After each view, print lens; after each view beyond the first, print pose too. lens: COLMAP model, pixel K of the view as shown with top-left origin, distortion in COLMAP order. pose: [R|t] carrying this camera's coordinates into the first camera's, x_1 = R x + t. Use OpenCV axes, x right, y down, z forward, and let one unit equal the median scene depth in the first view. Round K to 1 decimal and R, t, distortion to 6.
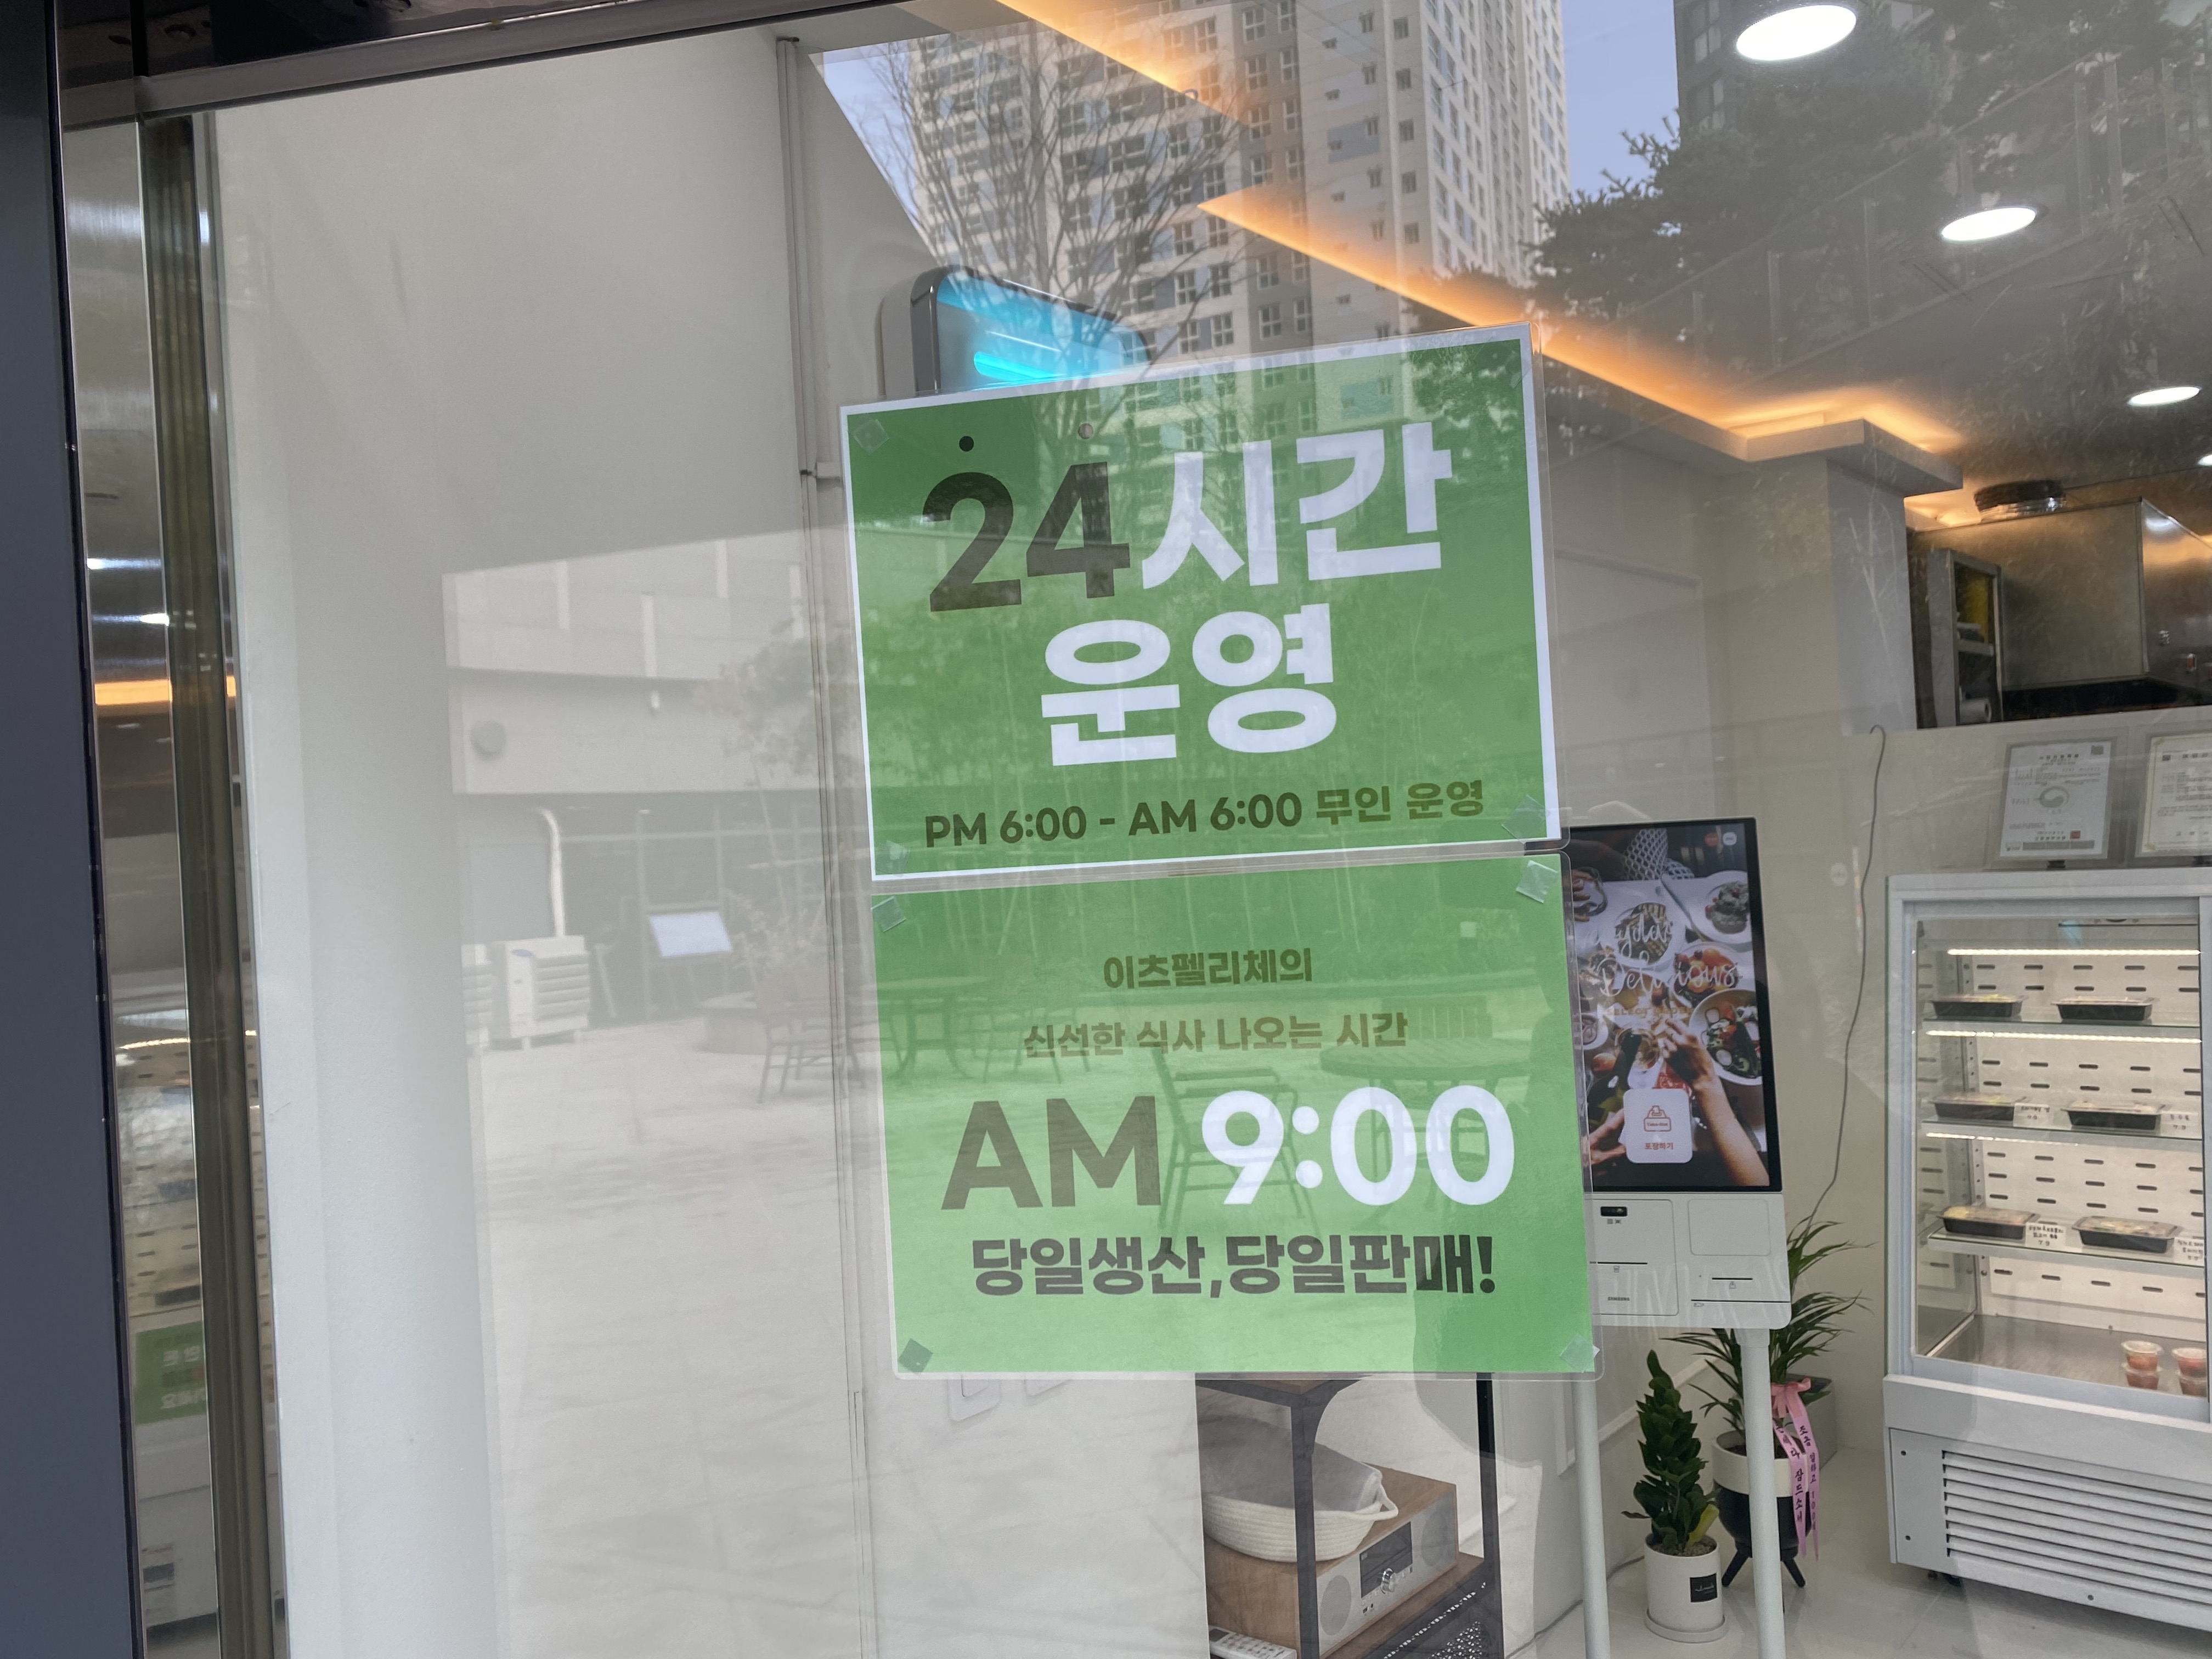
lens RADIAL K [[1748.3, 0, 1106.0], [0, 1748.3, 829.5], [0, 0, 1]] dist [0.001831, 0.001356]
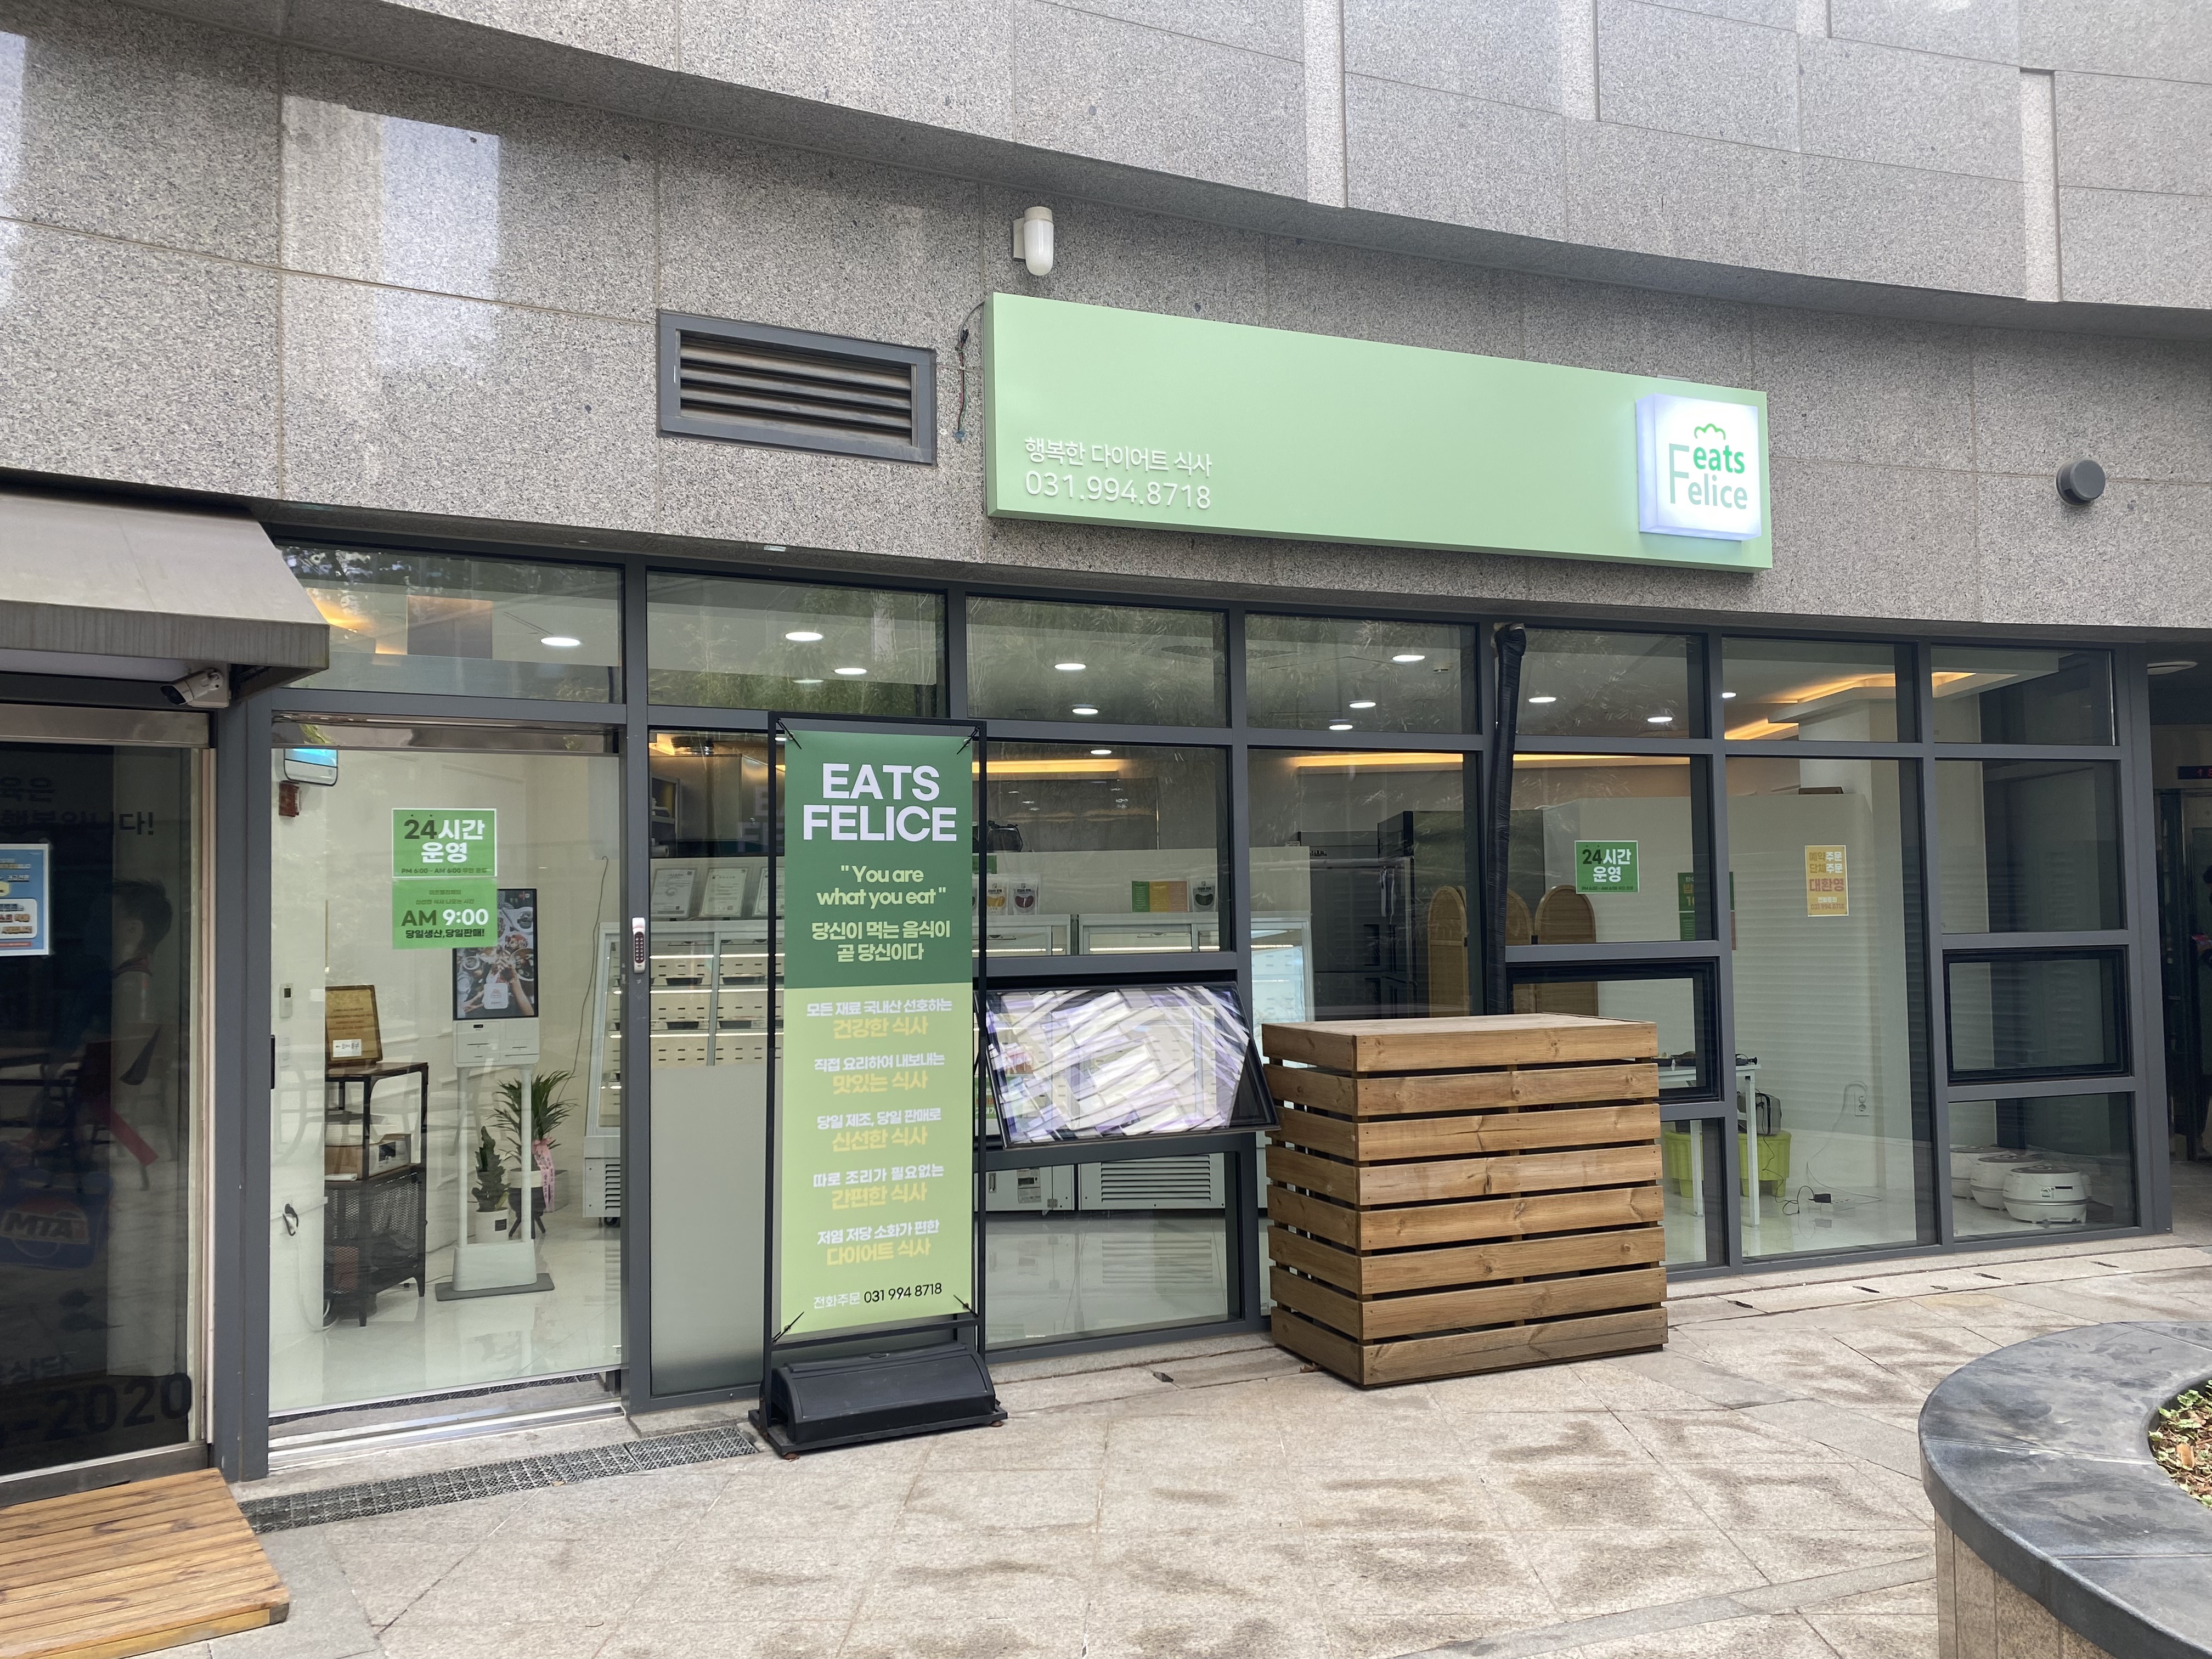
lens RADIAL K [[1748.3, 0, 1106.0], [0, 1748.3, 829.5], [0, 0, 1]] dist [0.001831, 0.001356]
pose [[0.796302, 0.067559, 0.601114, -0.637674], [-0.030314, 0.996952, -0.071890, 0.077626], [-0.604139, 0.039025, 0.795923, -1.917598]]
